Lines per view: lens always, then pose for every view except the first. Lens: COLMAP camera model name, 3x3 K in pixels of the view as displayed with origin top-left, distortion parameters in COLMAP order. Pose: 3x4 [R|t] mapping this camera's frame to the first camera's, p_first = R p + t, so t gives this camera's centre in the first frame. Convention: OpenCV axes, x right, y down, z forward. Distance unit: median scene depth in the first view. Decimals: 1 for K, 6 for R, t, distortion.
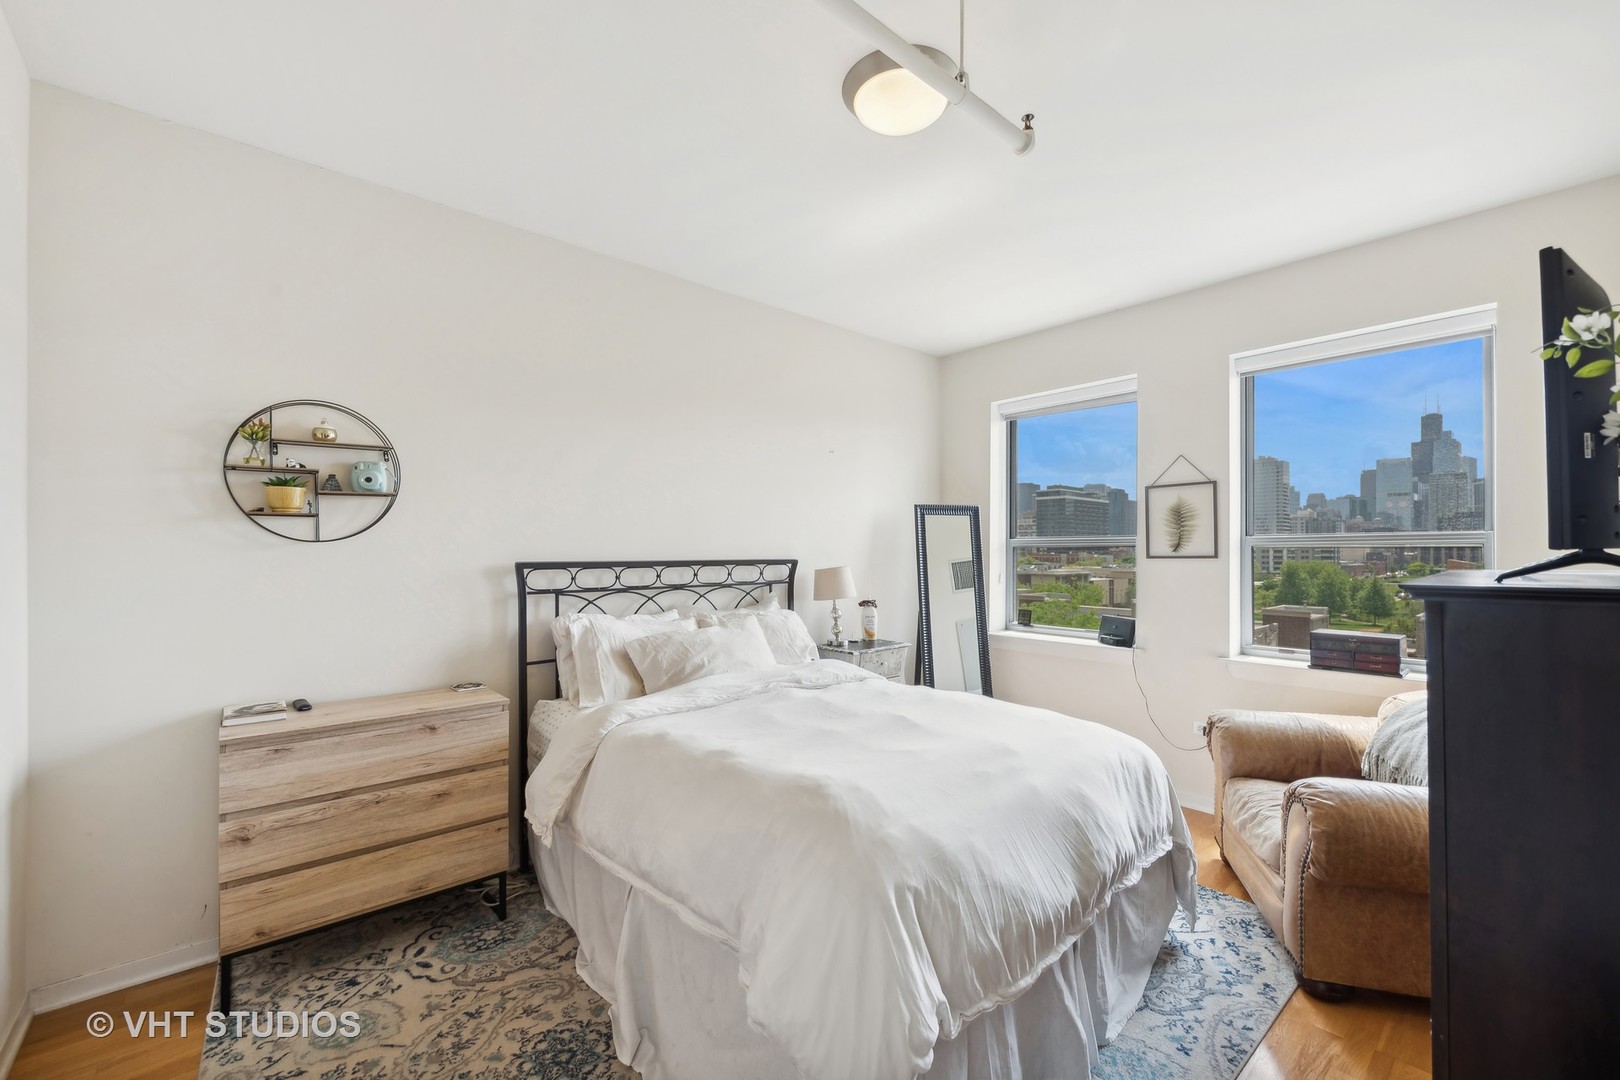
lens RADIAL K [[681.1, 0, 808.2], [0, 681.1, 533.1], [0, 0, 1]] dist [0.003815, -0.003166]
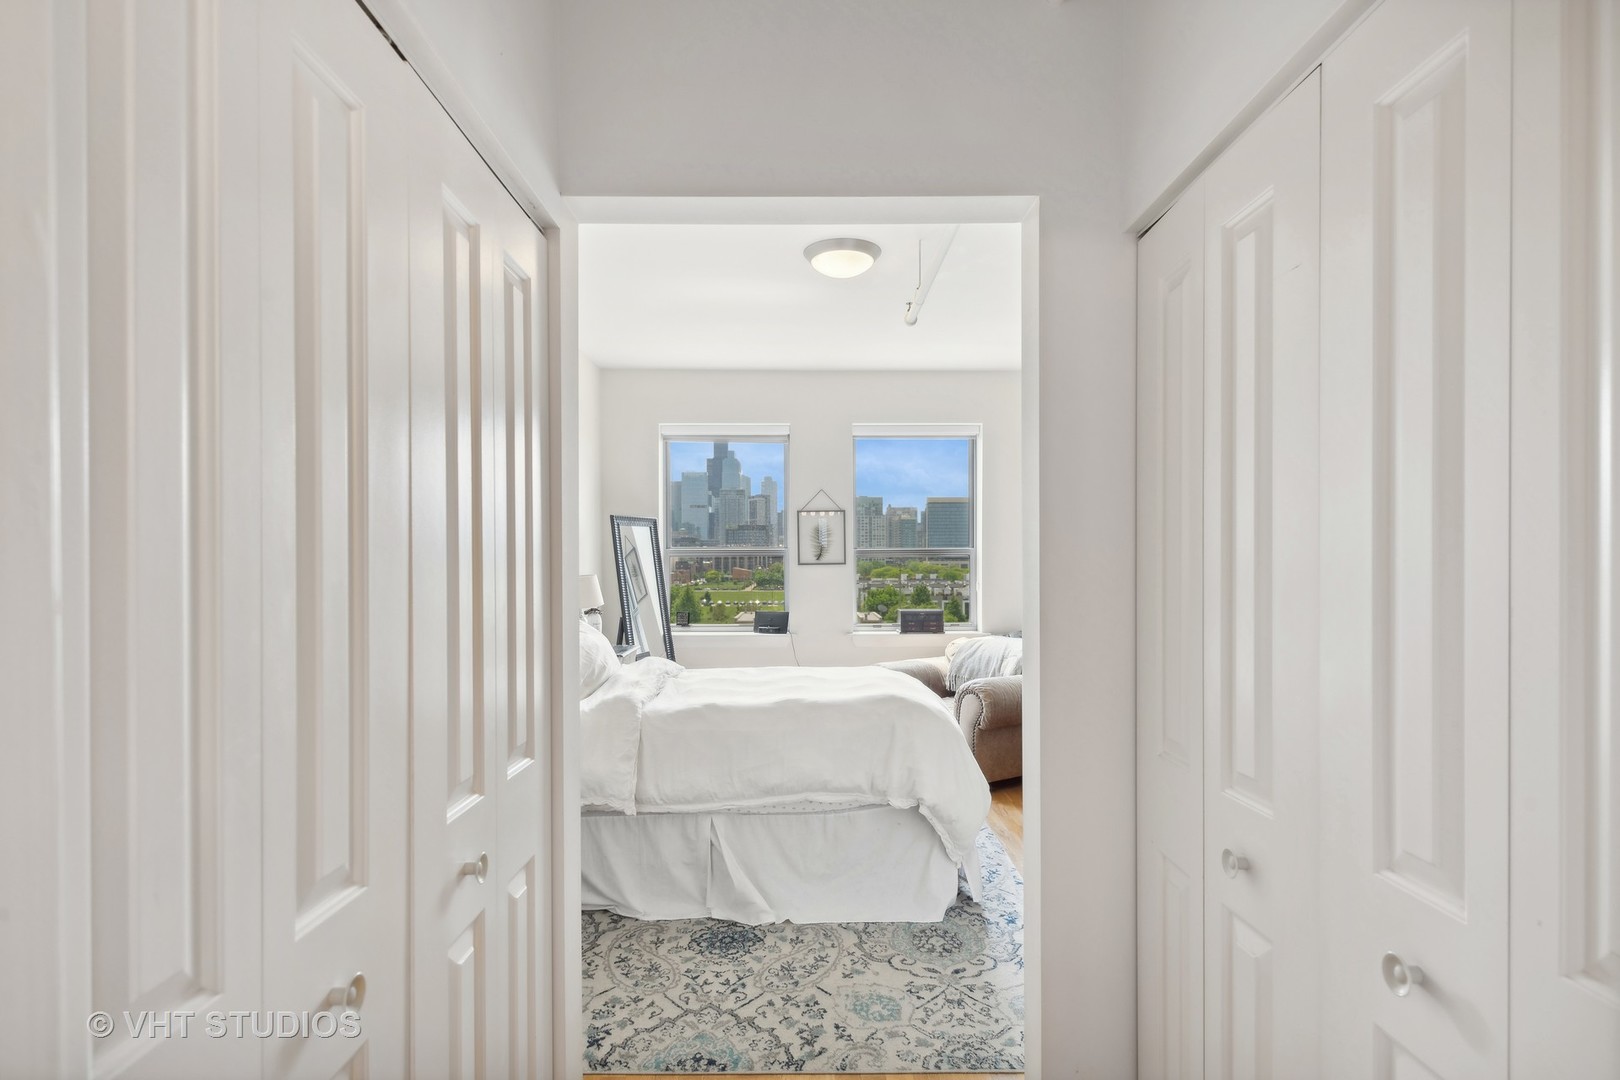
lens RADIAL K [[836.2, 0, 825.9], [0, 836.2, 558.0], [0, 0, 1]] dist [0.028519, 0.000218]
pose [[0.647295, -0.001911, 0.762238, -0.983195], [-0.015321, 0.999762, 0.015517, -0.003325], [-0.762086, -0.021722, 0.647111, -0.126395]]
